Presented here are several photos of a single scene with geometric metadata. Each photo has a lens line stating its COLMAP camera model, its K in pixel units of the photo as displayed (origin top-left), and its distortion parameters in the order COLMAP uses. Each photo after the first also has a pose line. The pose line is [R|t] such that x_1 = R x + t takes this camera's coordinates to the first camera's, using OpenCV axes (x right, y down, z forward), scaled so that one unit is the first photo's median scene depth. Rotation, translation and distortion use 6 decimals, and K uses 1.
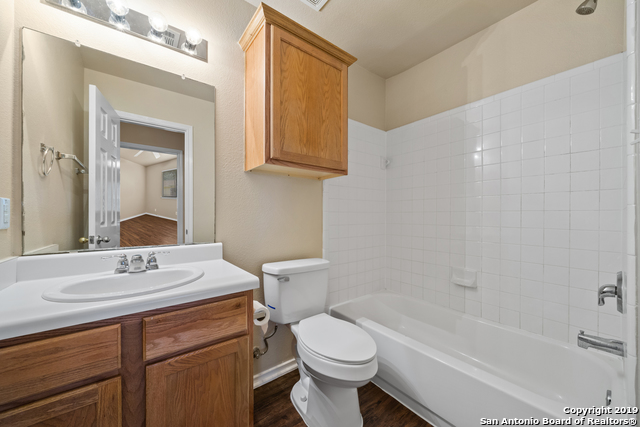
lens RADIAL K [[236.2, 0, 318.5], [0, 236.2, 214.1], [0, 0, 1]] dist [-0.001794, -0.000063]
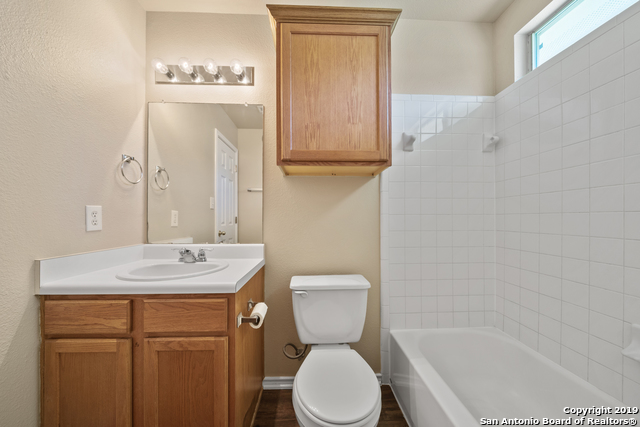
lens RADIAL K [[219.9, 0, 318.8], [0, 219.9, 216.5], [0, 0, 1]] dist [-0.000398, 0.000018]
pose [[0.810727, -0.008546, -0.585362, 0.477287], [0.008666, 0.999959, -0.002597, -0.000707], [0.585361, -0.002967, 0.810768, 0.375289]]
